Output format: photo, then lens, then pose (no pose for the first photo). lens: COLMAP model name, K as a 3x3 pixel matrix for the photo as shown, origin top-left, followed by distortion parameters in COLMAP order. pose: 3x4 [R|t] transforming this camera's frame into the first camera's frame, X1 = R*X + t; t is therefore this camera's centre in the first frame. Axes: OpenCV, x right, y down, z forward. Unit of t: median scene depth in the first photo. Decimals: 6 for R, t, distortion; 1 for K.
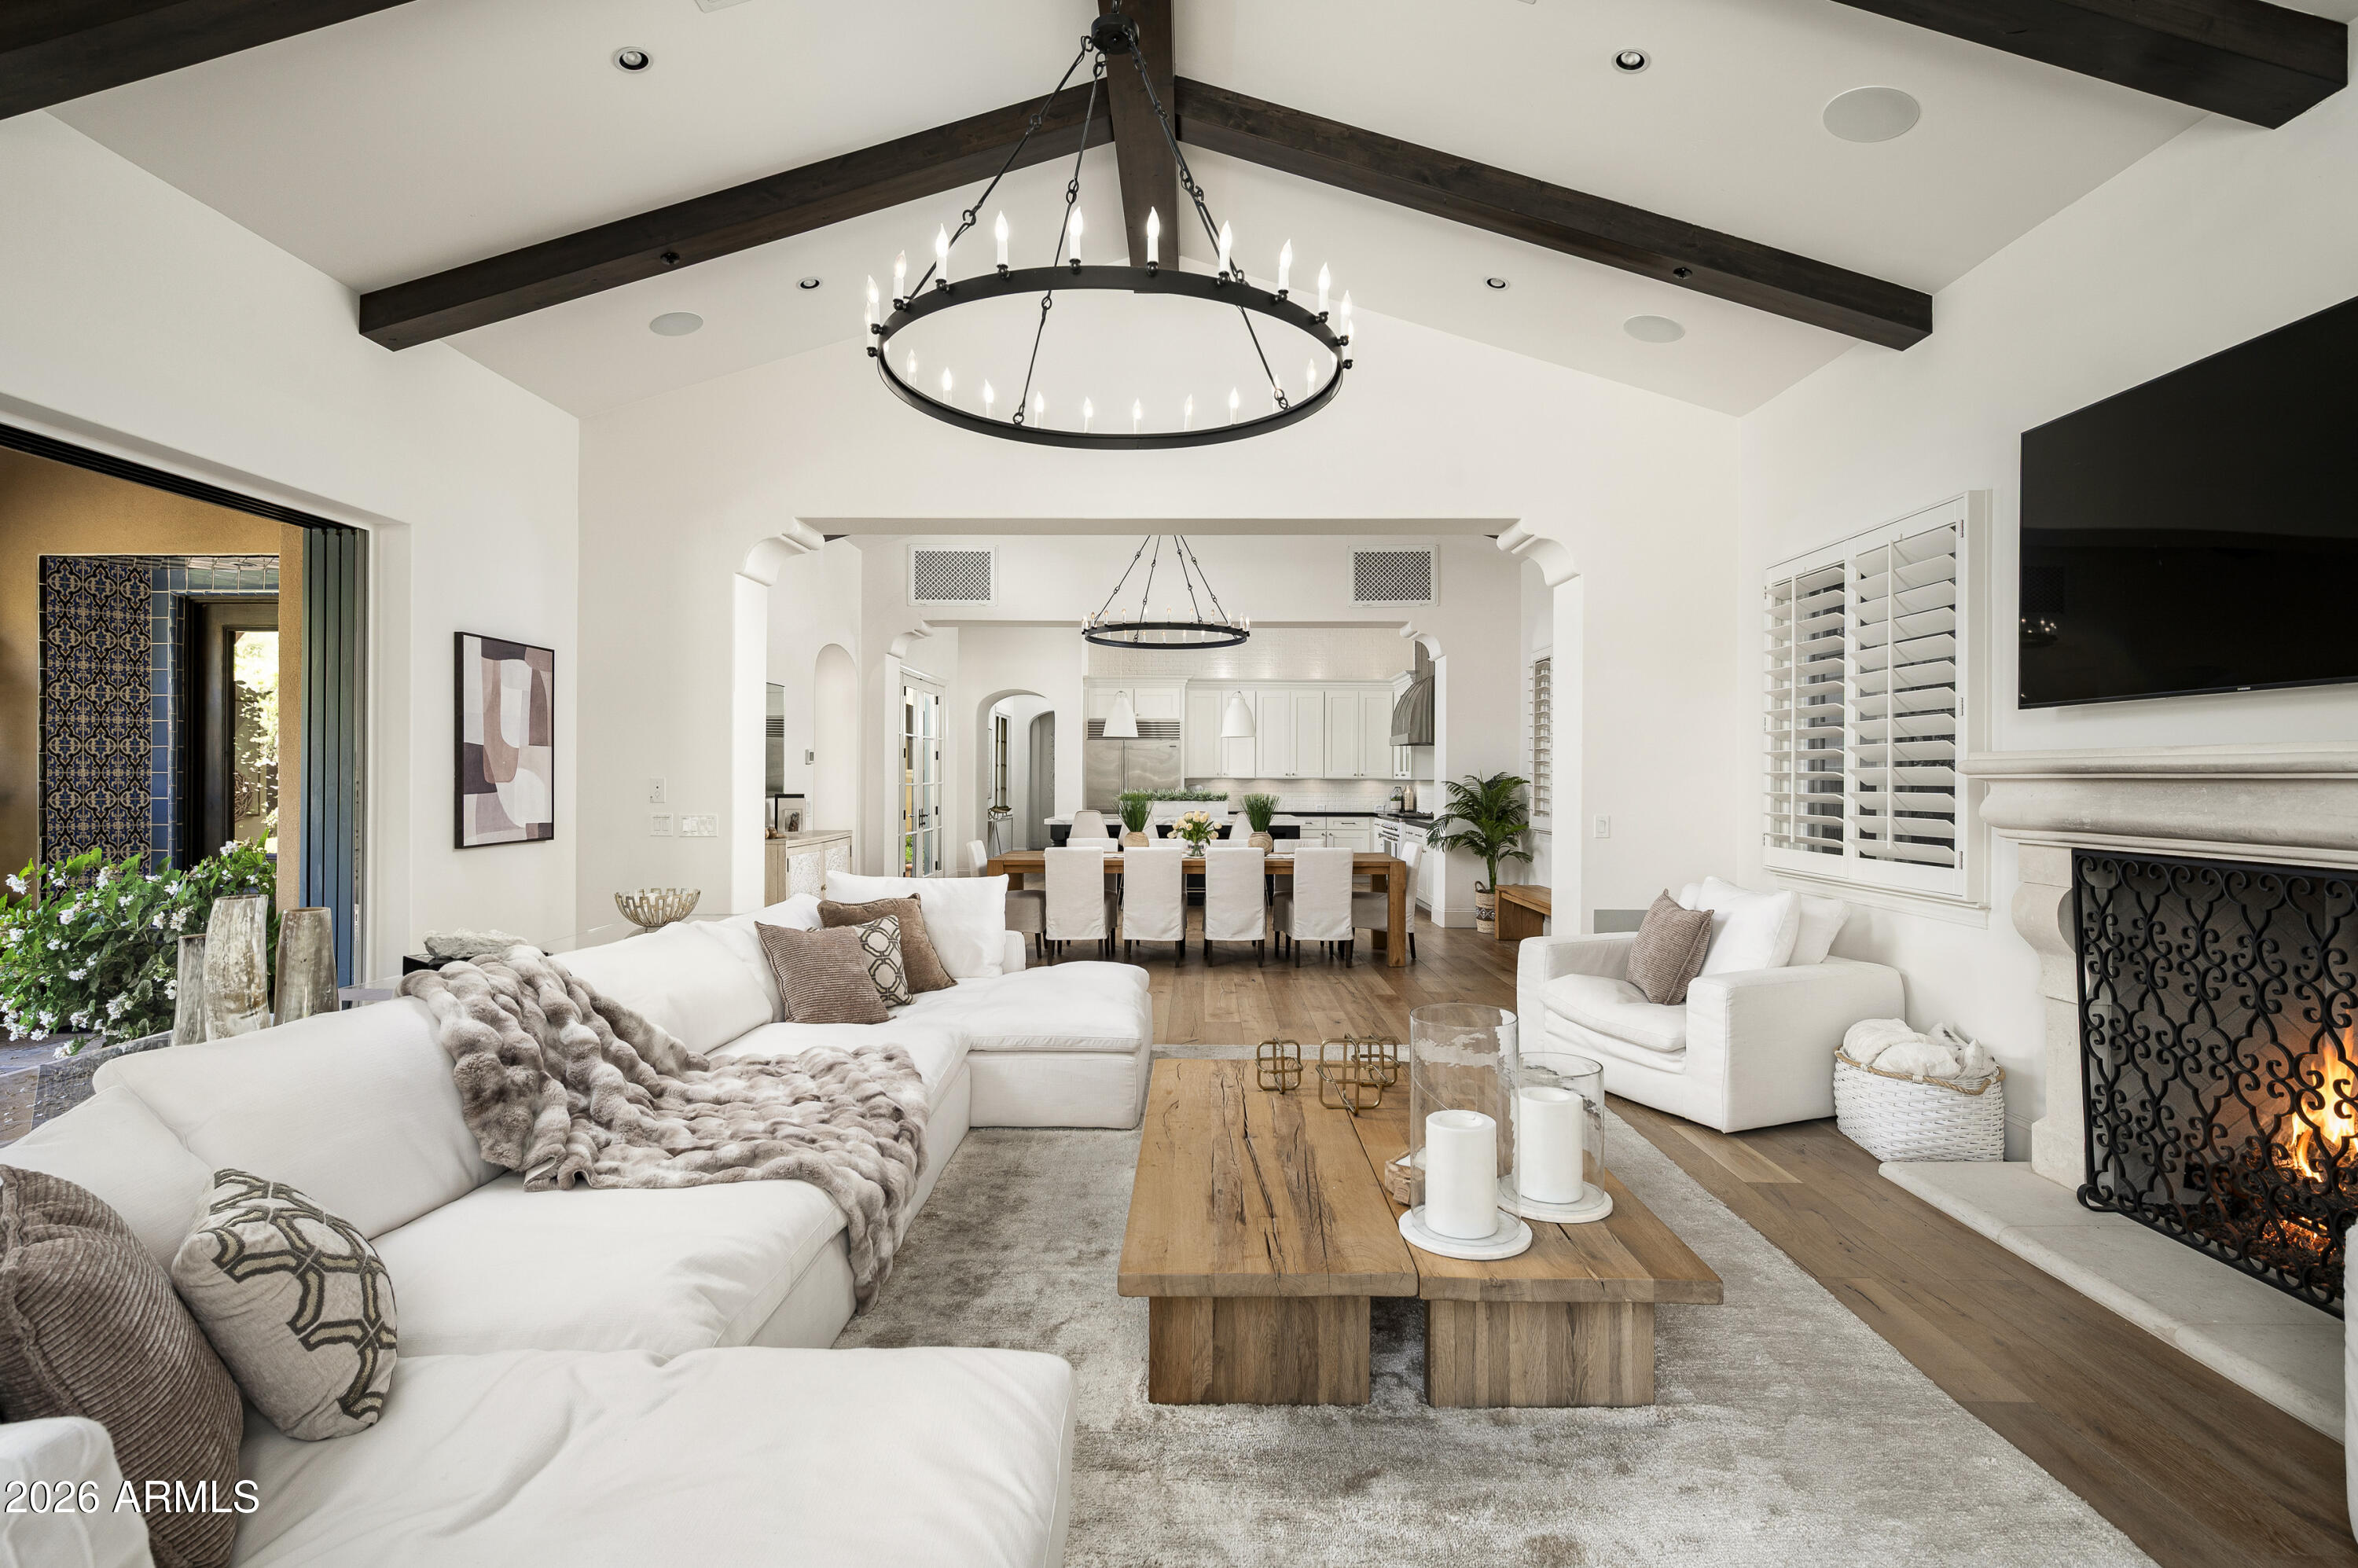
lens RADIAL K [[1151.8, 0, 1173.6], [0, 1151.8, 791.4], [0, 0, 1]] dist [0.000214, 0.000011]
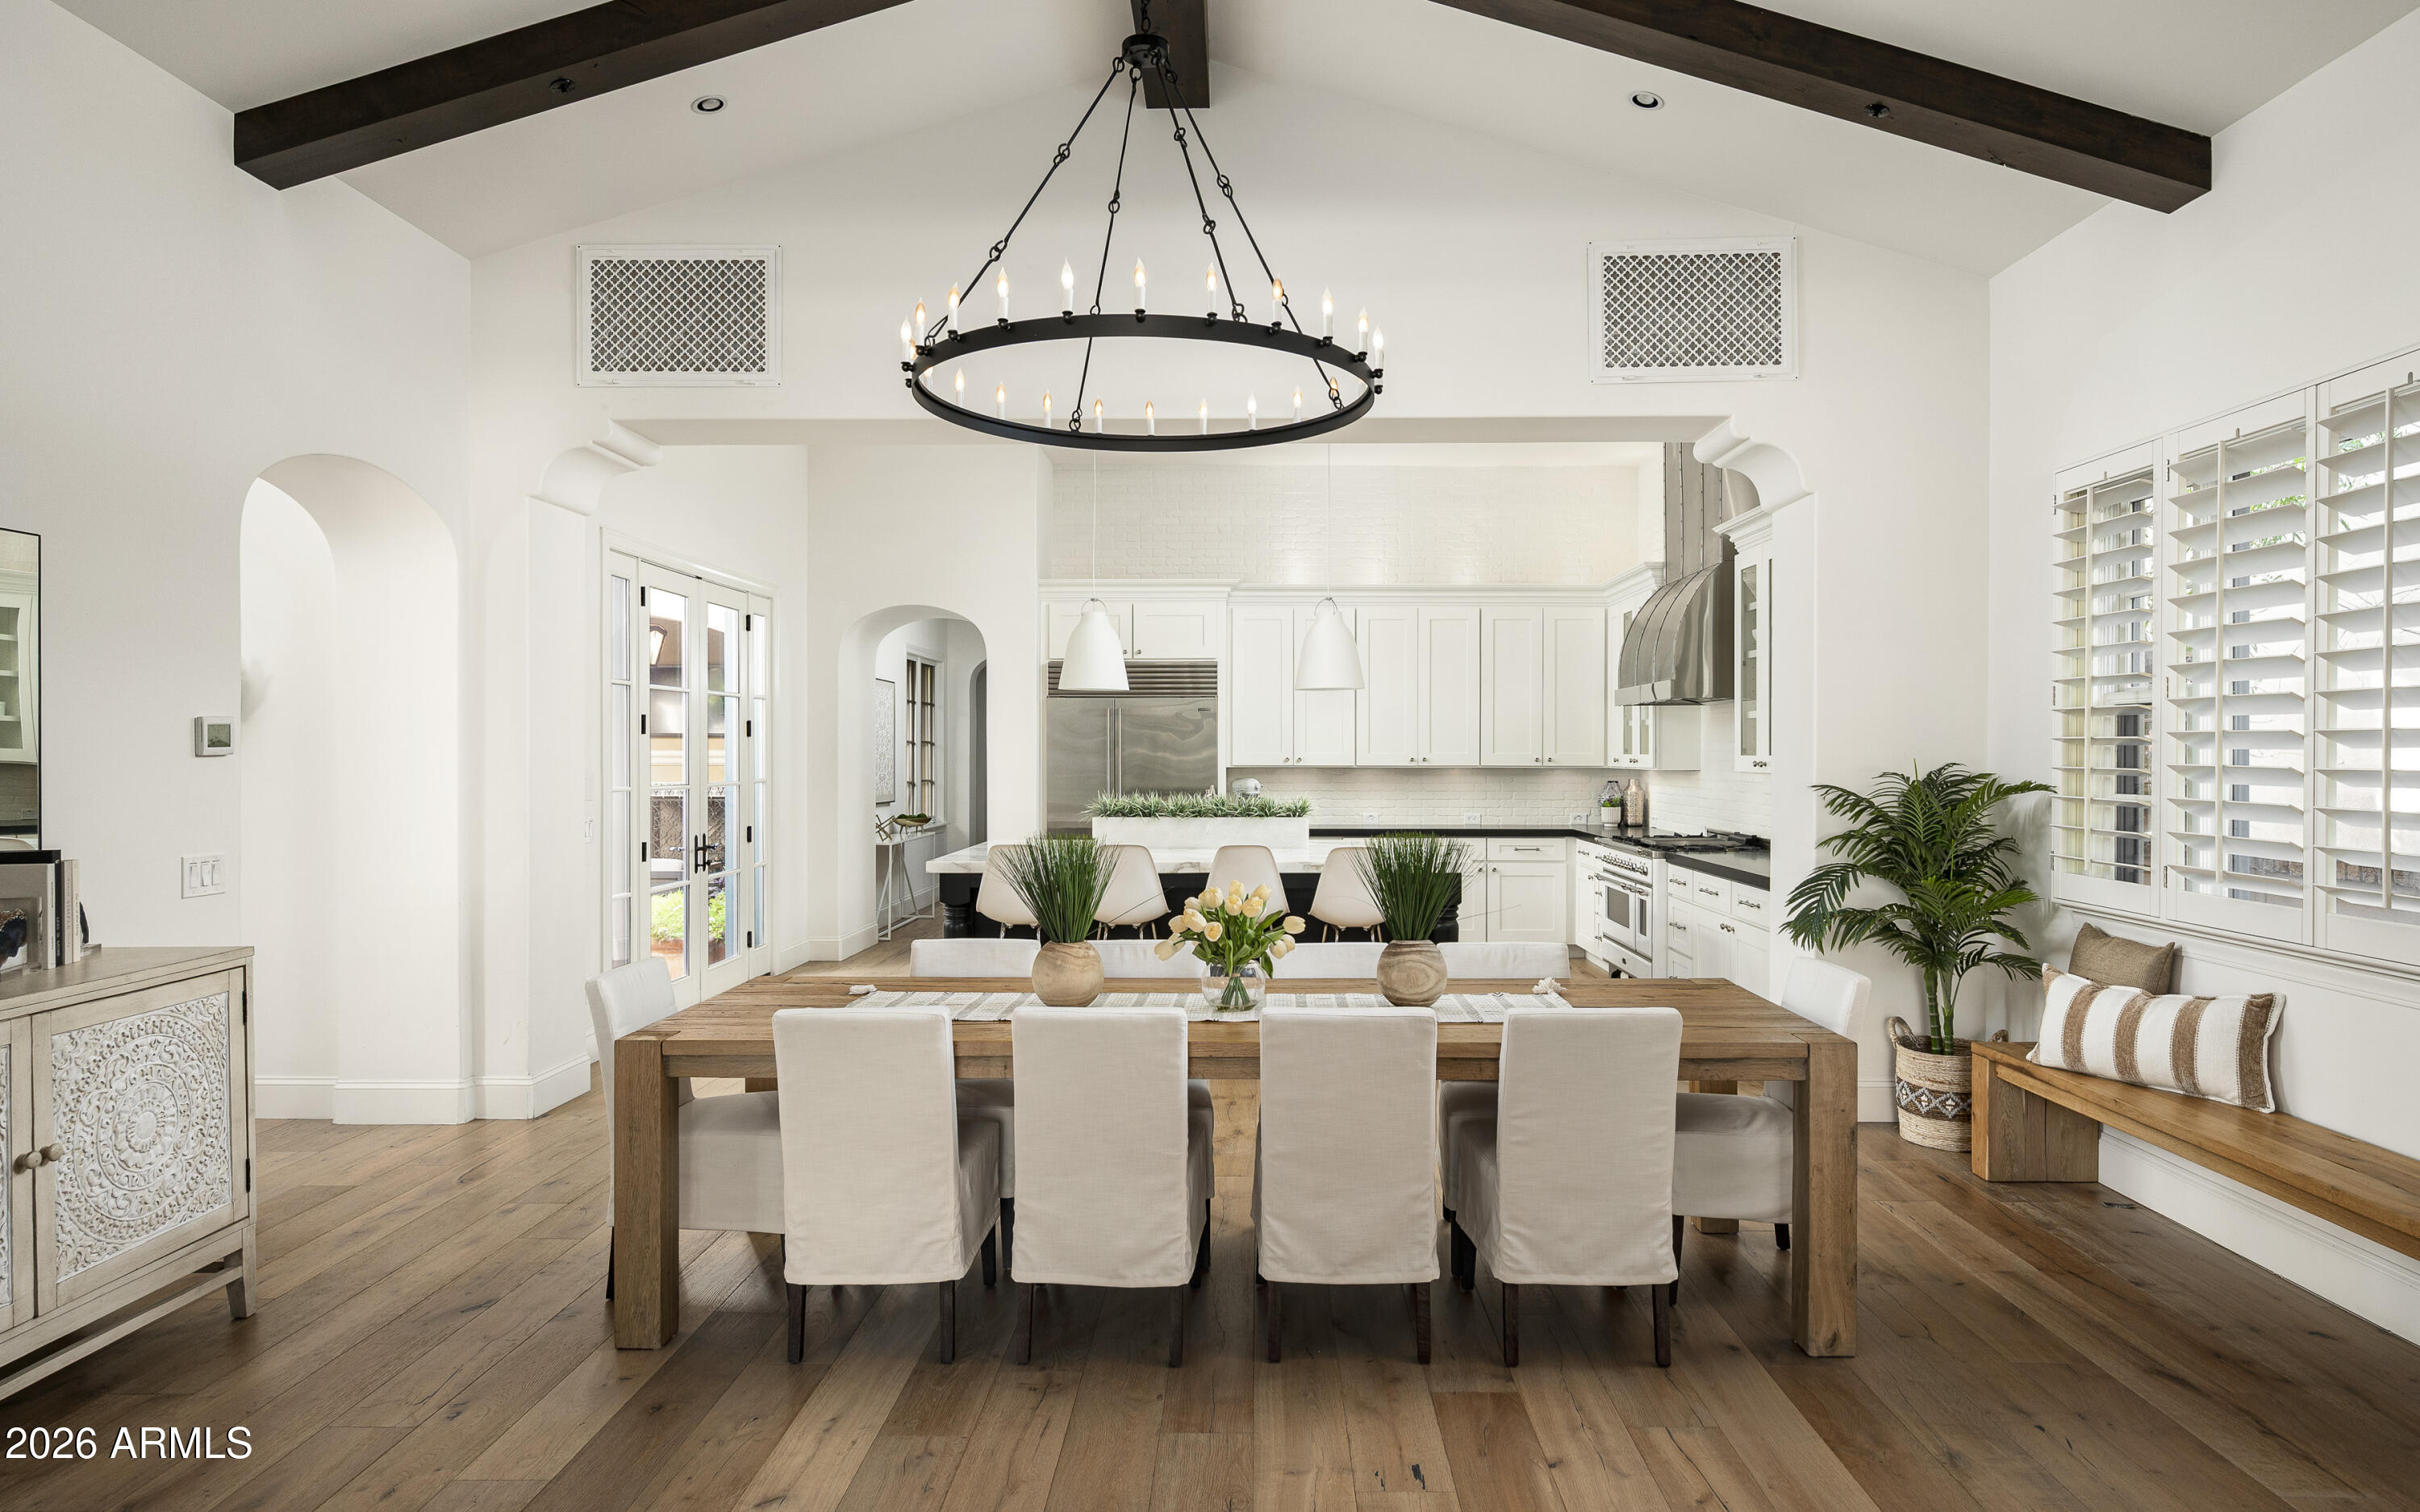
lens RADIAL K [[1302.3, 0, 1222.2], [0, 1302.3, 769.8], [0, 0, 1]] dist [-0.000561, -0.000038]
pose [[0.999941, -0.002763, -0.010546, 0.017499], [0.002780, 0.999995, 0.001662, -0.015102], [0.010541, -0.001691, 0.999943, 0.493202]]
